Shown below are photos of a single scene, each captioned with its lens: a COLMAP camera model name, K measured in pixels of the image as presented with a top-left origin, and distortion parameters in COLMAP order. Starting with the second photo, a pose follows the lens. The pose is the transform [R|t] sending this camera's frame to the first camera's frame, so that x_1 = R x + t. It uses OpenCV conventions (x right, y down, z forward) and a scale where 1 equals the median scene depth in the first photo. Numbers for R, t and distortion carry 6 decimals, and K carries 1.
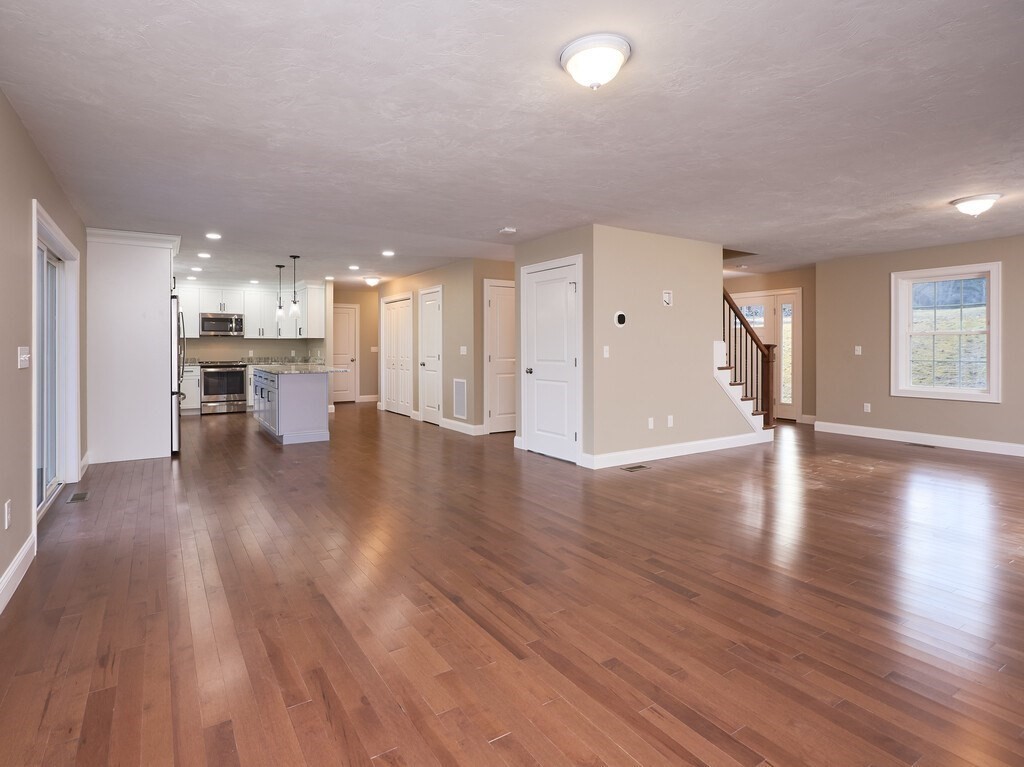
lens RADIAL K [[520.9, 0, 453.5], [0, 520.9, 346.4], [0, 0, 1]] dist [-0.002640, 0.003110]
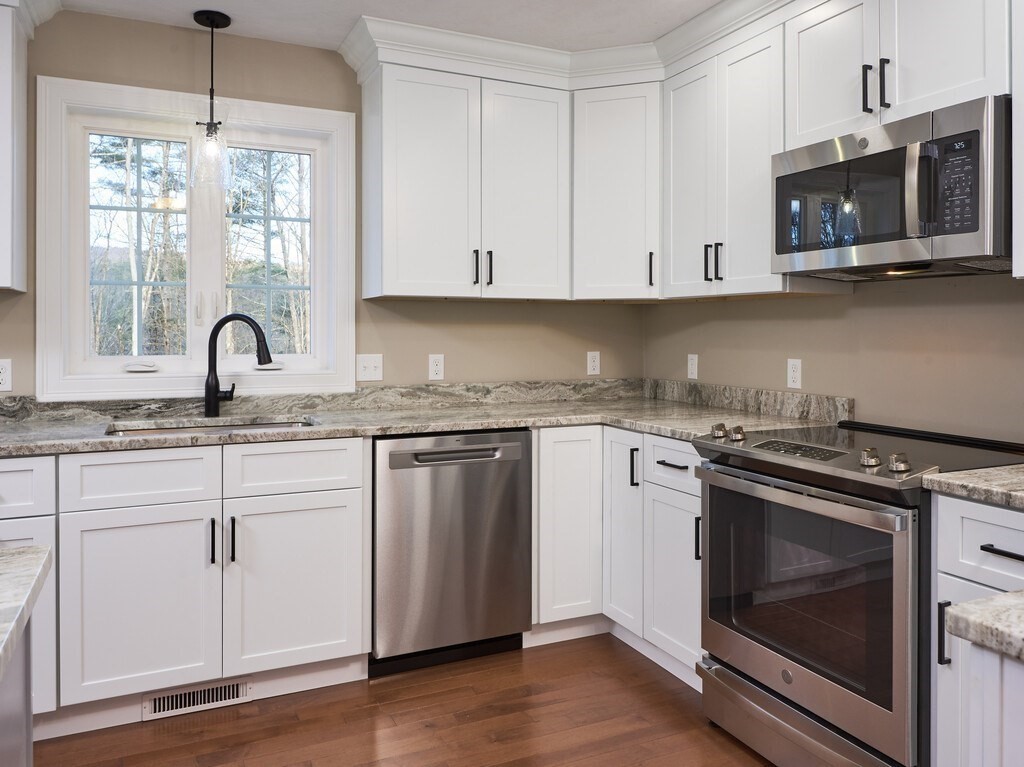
lens RADIAL K [[779.2, 0, 521.7], [0, 779.2, 332.1], [0, 0, 1]] dist [-0.000474, -0.002002]
pose [[-0.077445, 0.003098, -0.996992, -0.305720], [-0.001155, 0.999994, 0.003197, -0.004410], [0.996996, 0.001400, -0.077441, 1.377876]]
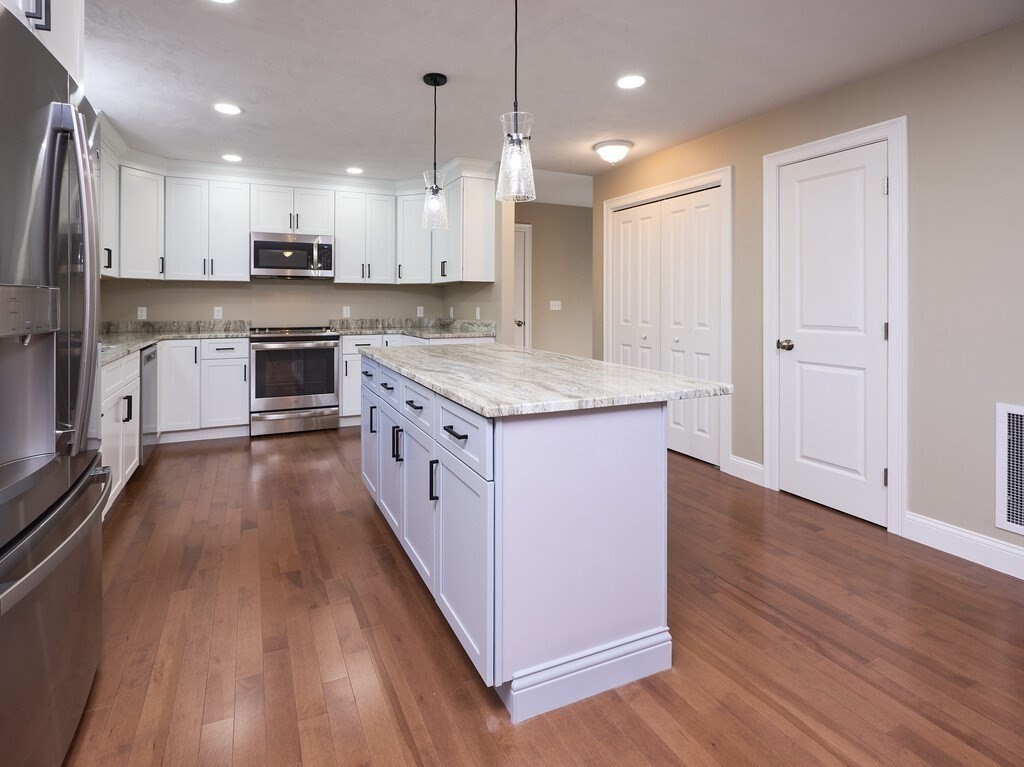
lens RADIAL K [[517.9, 0, 473.2], [0, 517.9, 299.3], [0, 0, 1]] dist [-0.000866, 0.000519]
pose [[0.994018, 0.003100, -0.109173, -0.322146], [-0.003458, 0.999989, -0.003093, 0.002631], [0.109163, 0.003452, 0.994018, 0.776120]]
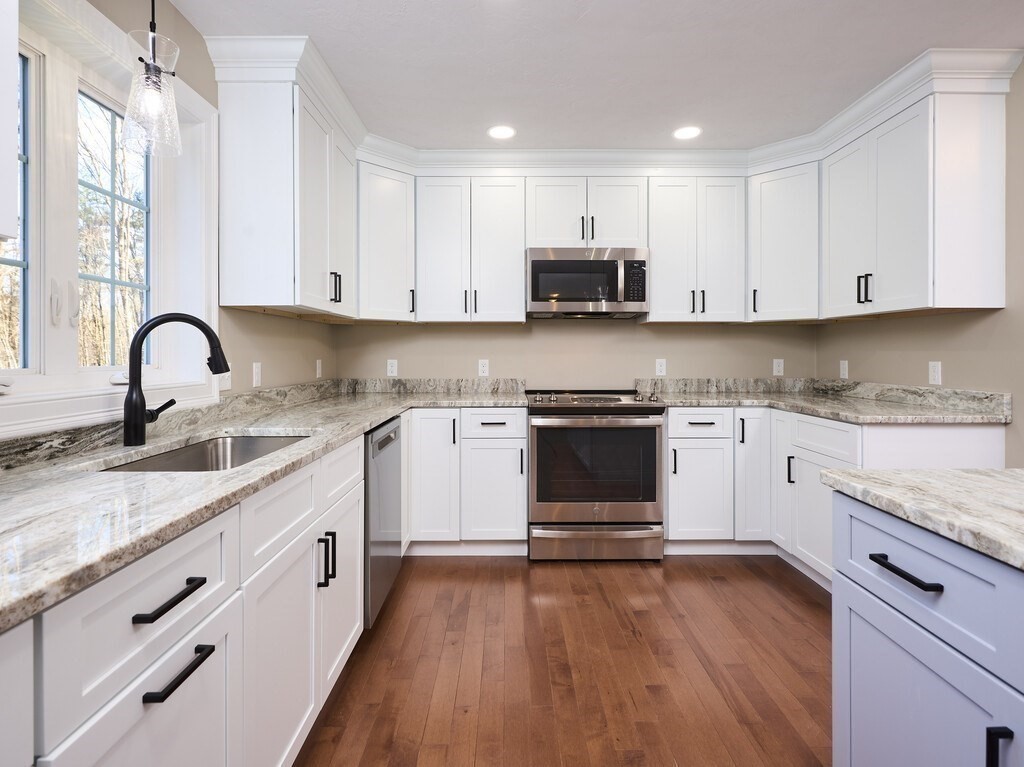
lens RADIAL K [[520.9, 0, 508.6], [0, 520.9, 352.6], [0, 0, 1]] dist [-0.002640, 0.003110]
pose [[0.869028, -0.000653, -0.494763, -0.487712], [0.000889, 1.000000, 0.000242, 0.005428], [0.494763, -0.000650, 0.869028, 1.034940]]
